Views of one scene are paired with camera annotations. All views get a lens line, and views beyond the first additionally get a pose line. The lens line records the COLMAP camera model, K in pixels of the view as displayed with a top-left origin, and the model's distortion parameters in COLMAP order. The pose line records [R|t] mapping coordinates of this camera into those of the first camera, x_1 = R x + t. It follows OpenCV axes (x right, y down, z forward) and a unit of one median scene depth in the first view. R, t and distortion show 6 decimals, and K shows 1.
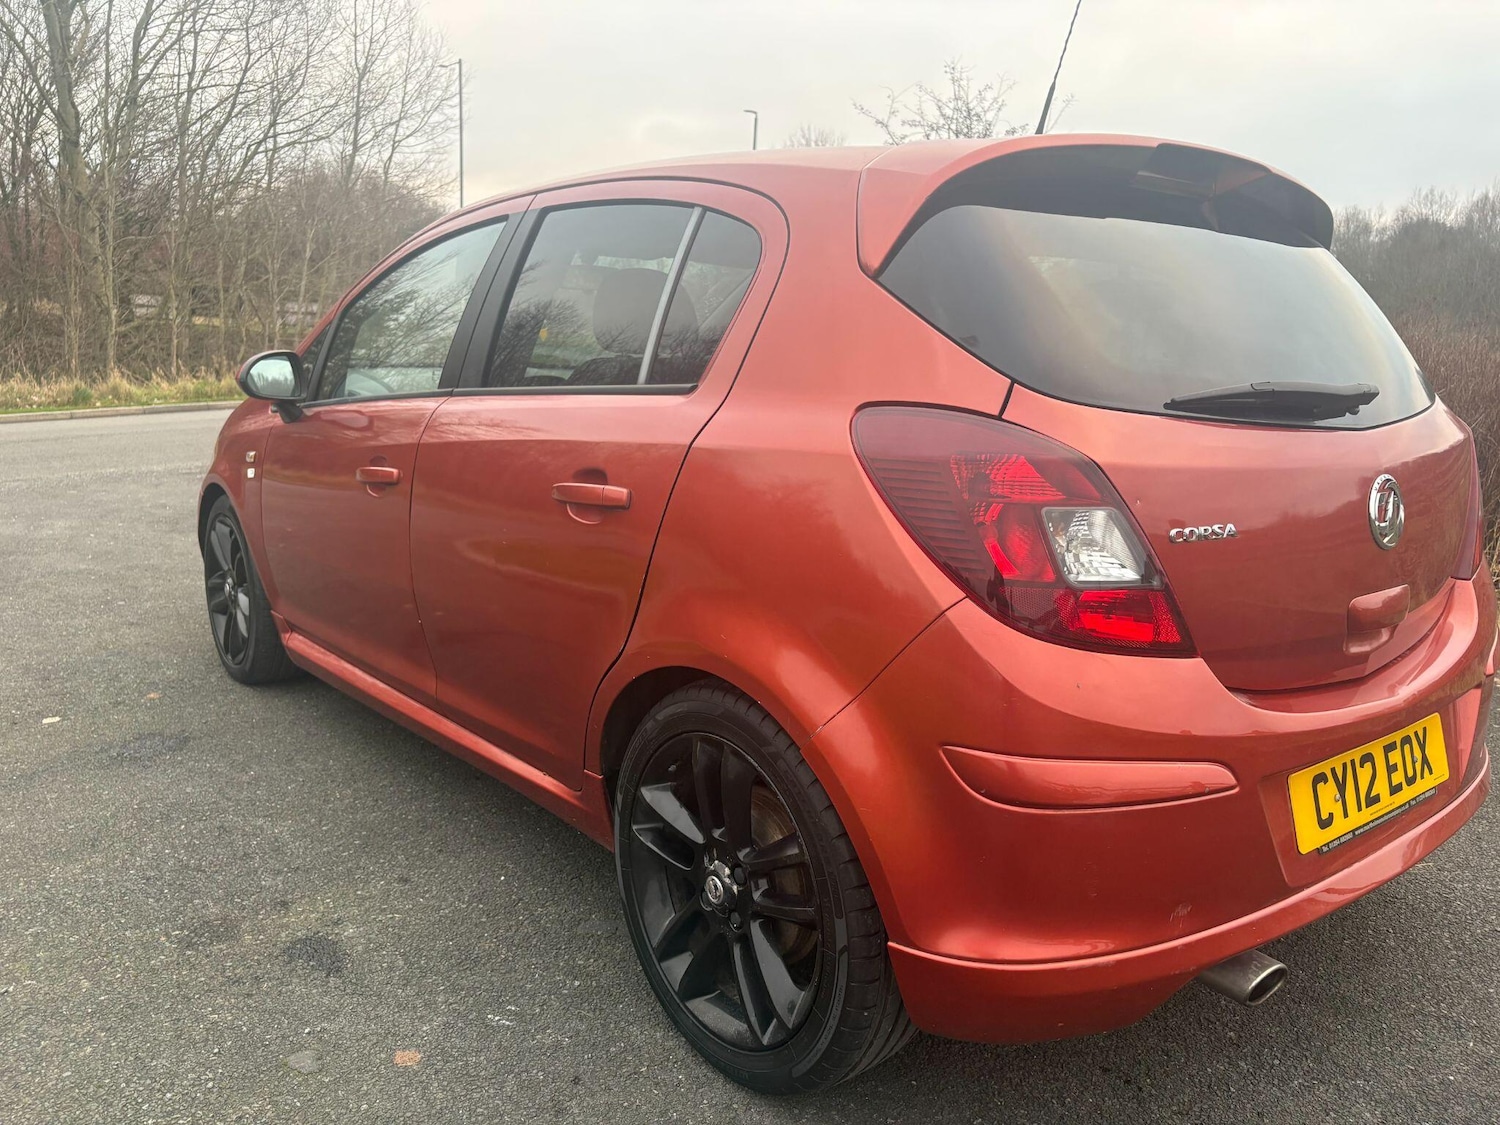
lens RADIAL K [[1154.4, 0, 743.3], [0, 1154.4, 567.5], [0, 0, 1]] dist [0.045113, -0.046190]
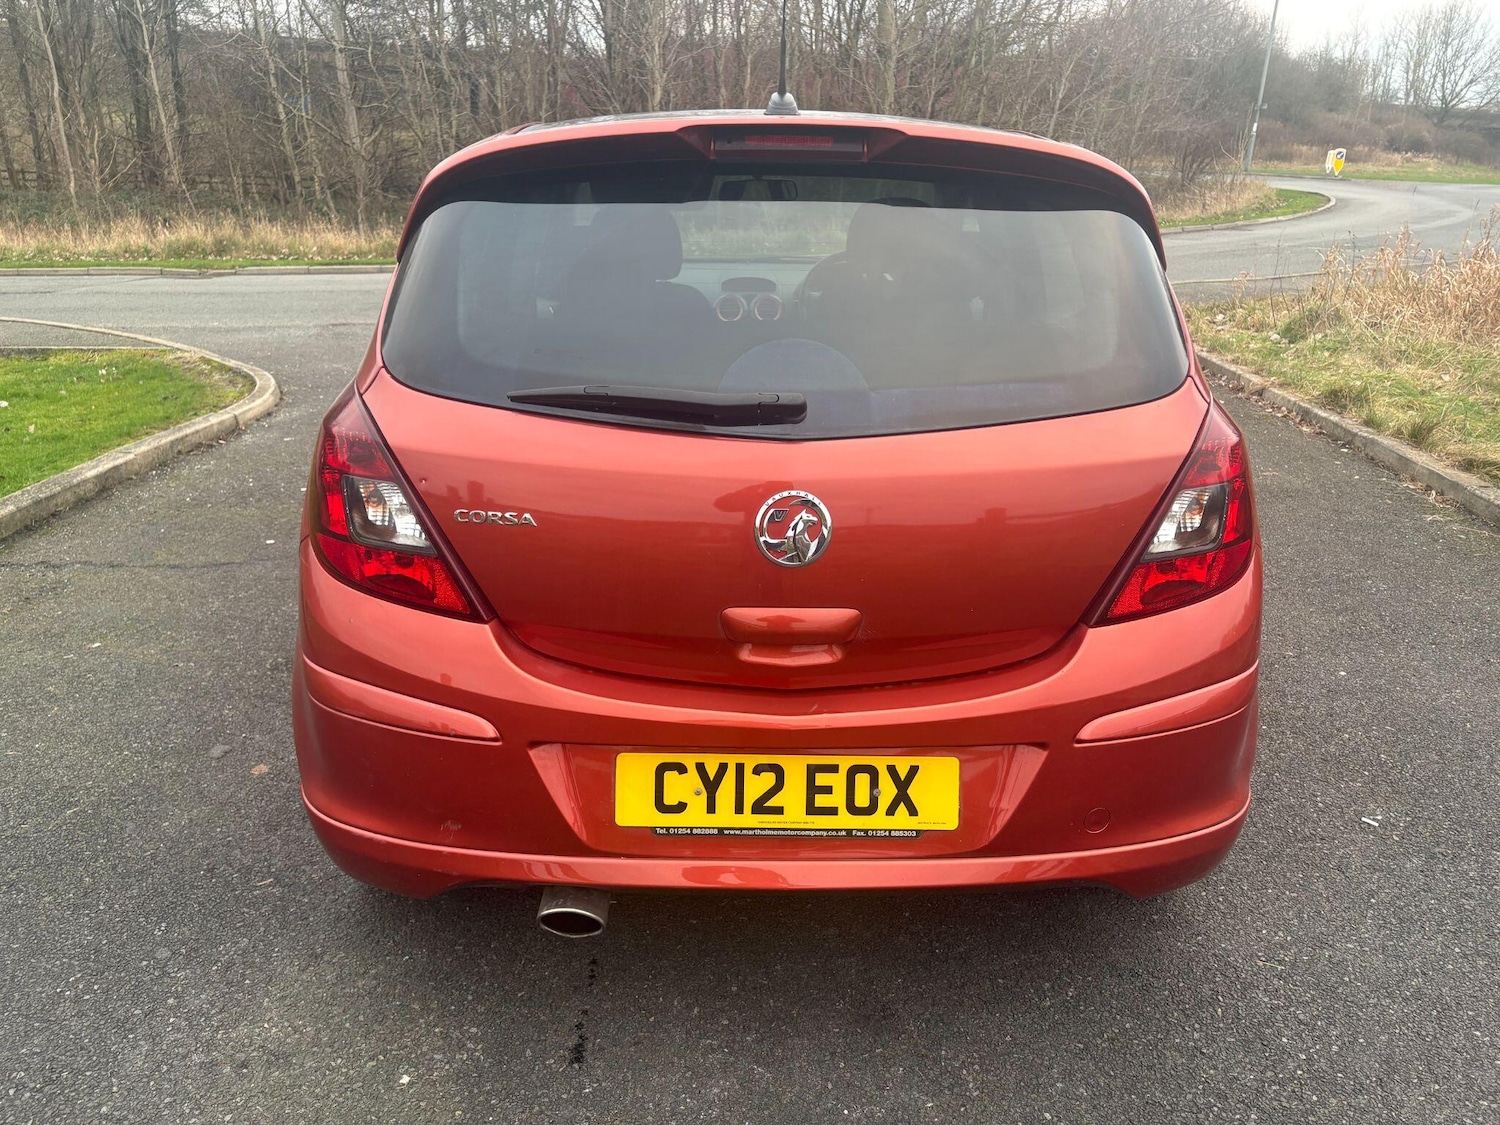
lens RADIAL K [[1154.4, 0, 751.1], [0, 1154.4, 563.5], [0, 0, 1]] dist [0.045113, -0.046190]
pose [[0.783240, 0.192928, -0.591028, 1.022735], [-0.112178, 0.978886, 0.170876, -0.166707], [0.611516, -0.067537, 0.788345, 0.213110]]
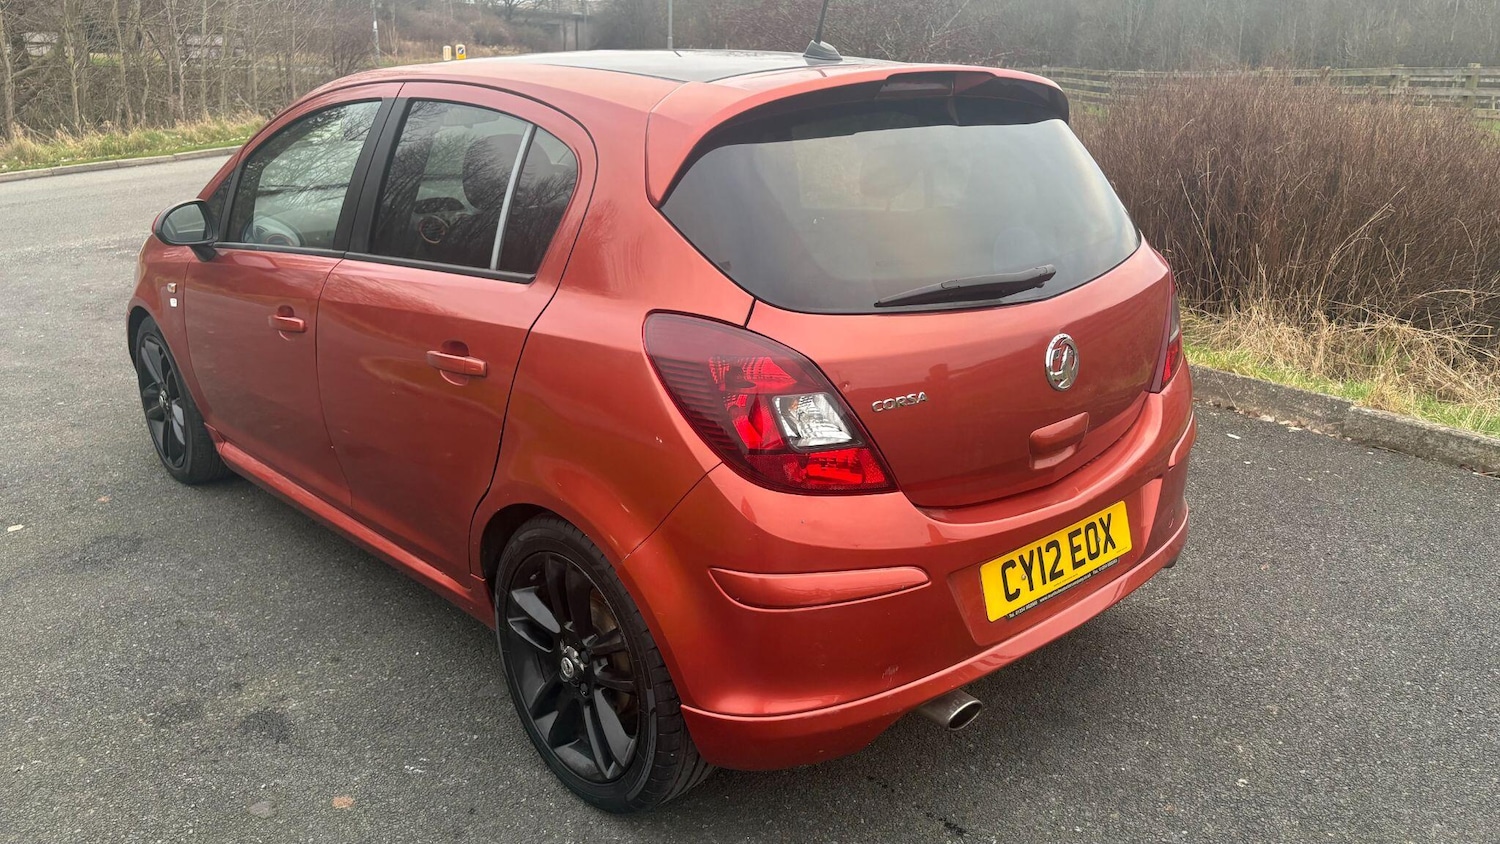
lens RADIAL K [[1156.0, 0, 745.5], [0, 1156.0, 419.5], [0, 0, 1]] dist [0.052253, -0.052005]
pose [[0.997947, -0.044575, 0.045978, 0.122189], [0.038958, 0.992421, 0.116548, -0.141227], [-0.050825, -0.114518, 0.992120, -0.275500]]
